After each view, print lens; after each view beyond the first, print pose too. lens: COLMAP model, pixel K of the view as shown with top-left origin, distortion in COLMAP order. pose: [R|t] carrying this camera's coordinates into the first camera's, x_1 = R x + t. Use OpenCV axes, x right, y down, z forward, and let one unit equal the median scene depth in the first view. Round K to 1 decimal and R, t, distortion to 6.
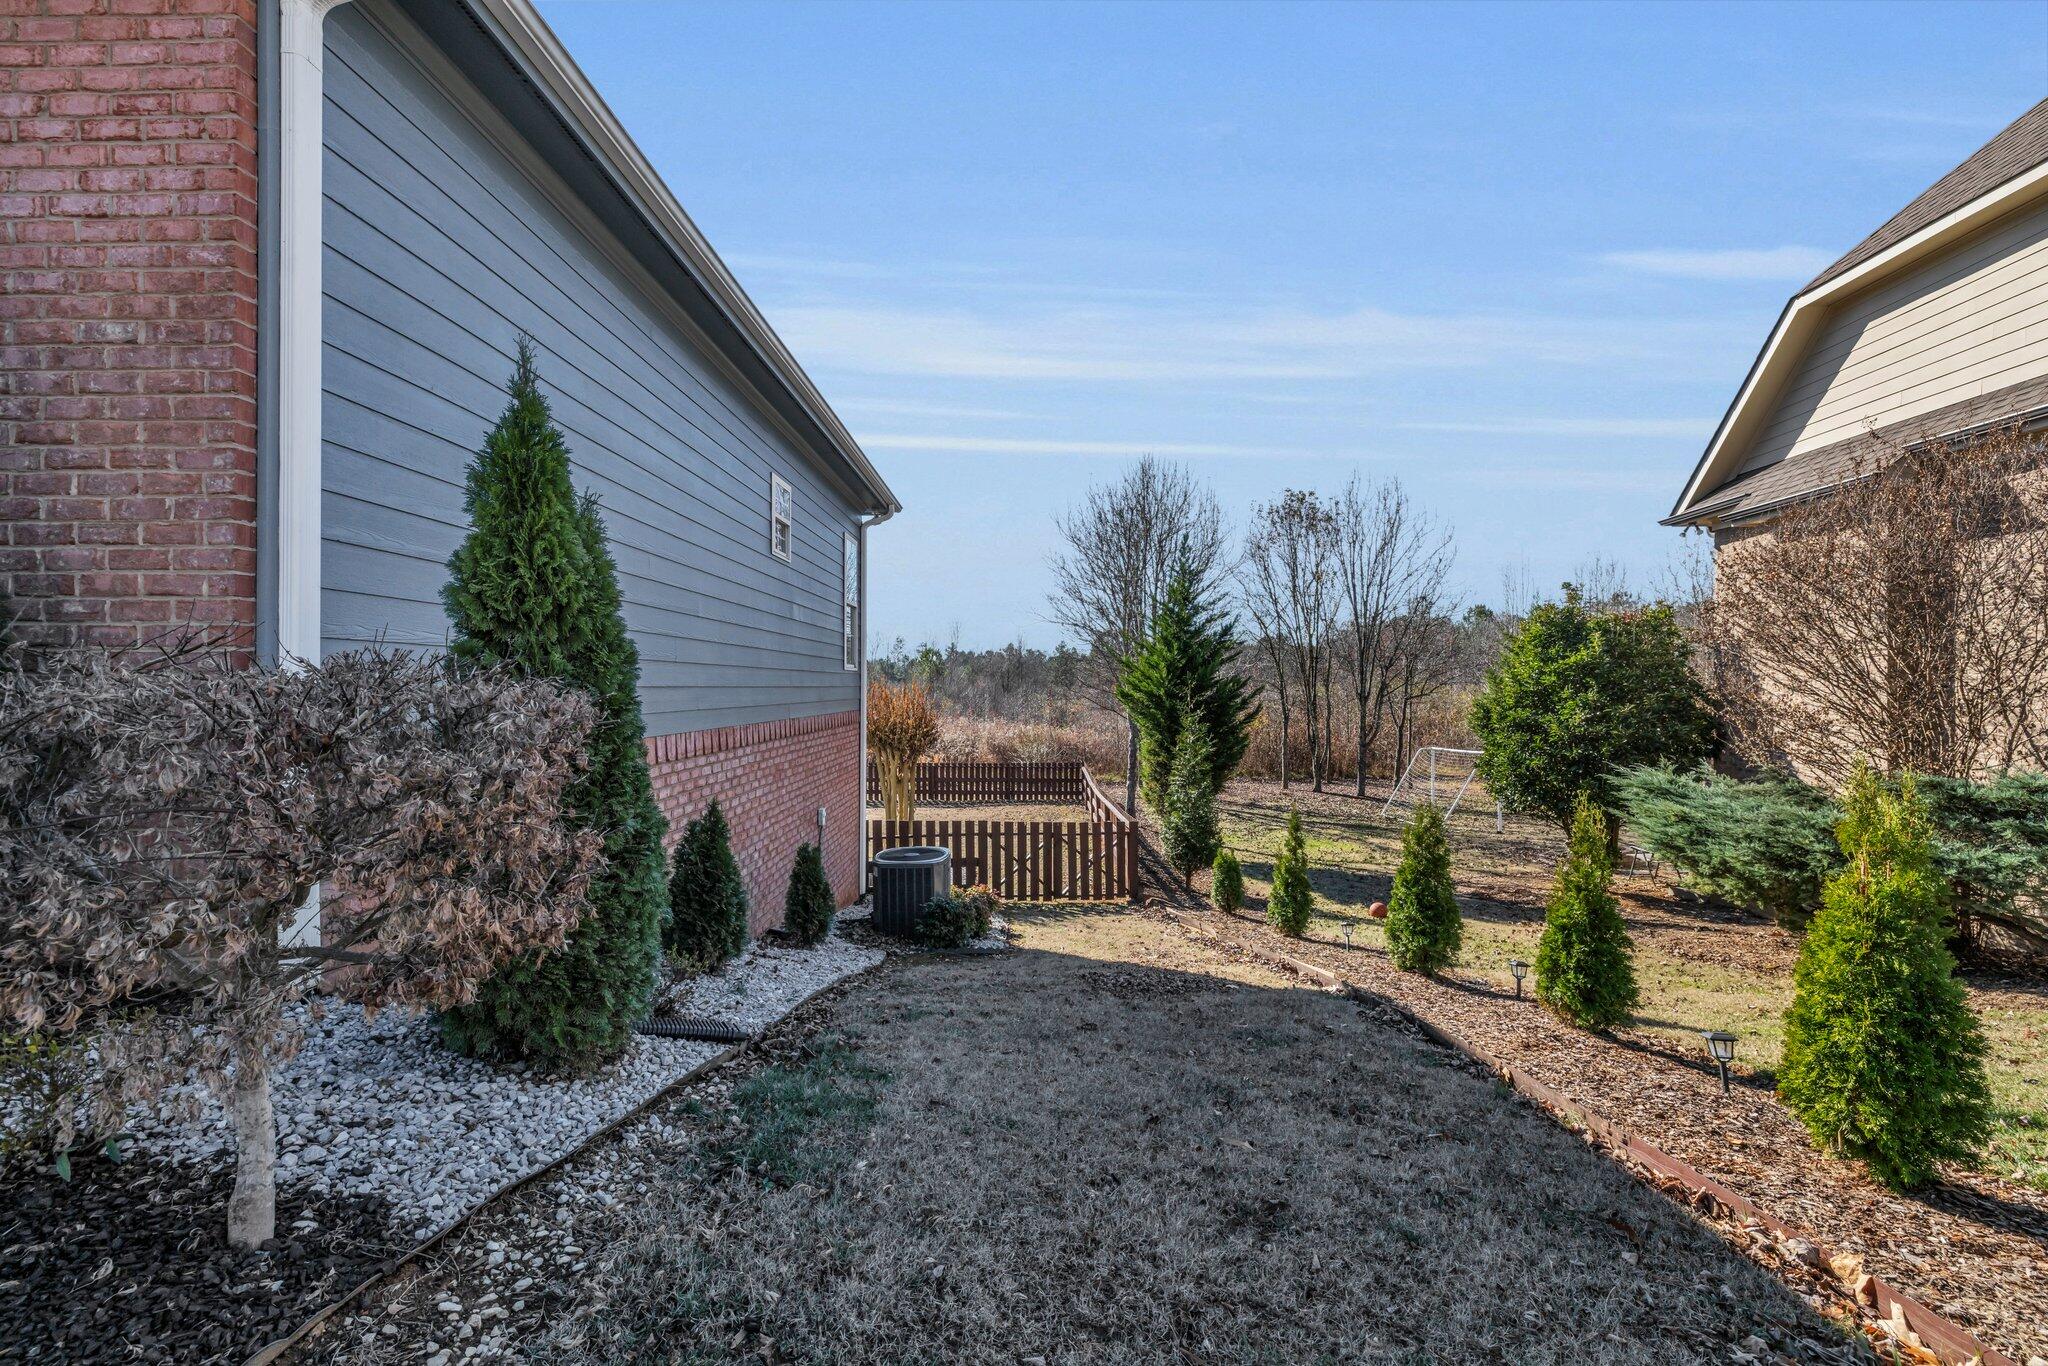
lens RADIAL K [[865.2, 0, 1018.8], [0, 865.2, 680.1], [0, 0, 1]] dist [-0.002183, 0.000282]
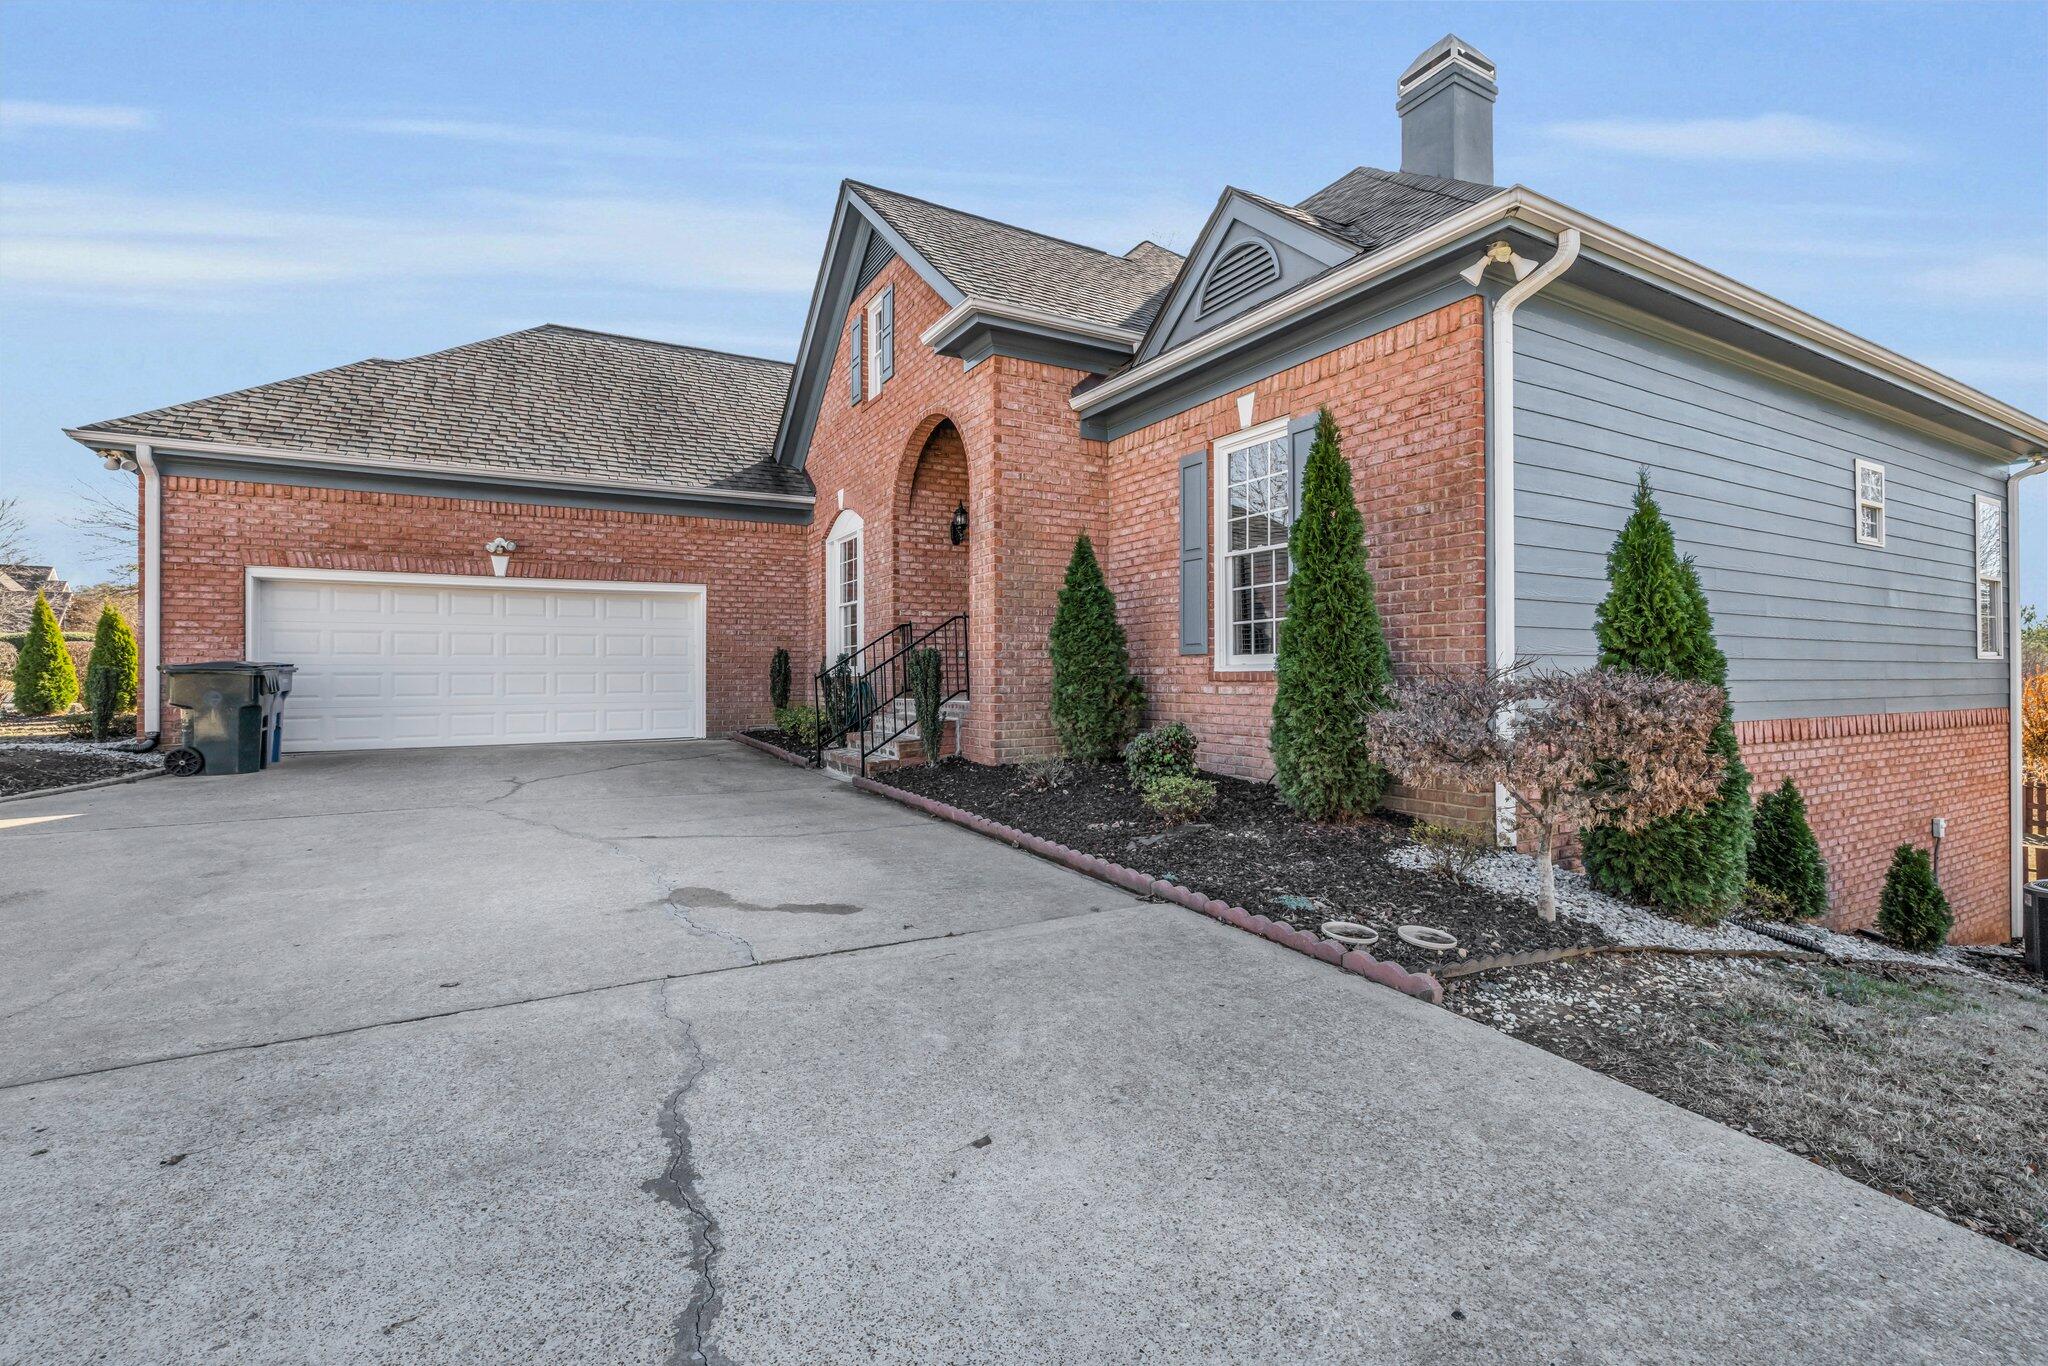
lens RADIAL K [[865.2, 0, 1010.5], [0, 865.2, 670.6], [0, 0, 1]] dist [-0.002183, 0.000282]
pose [[0.486949, -0.007949, -0.873394, 0.274620], [0.008349, 0.999955, -0.004446, -0.016381], [0.873390, -0.005127, 0.486994, -0.853018]]
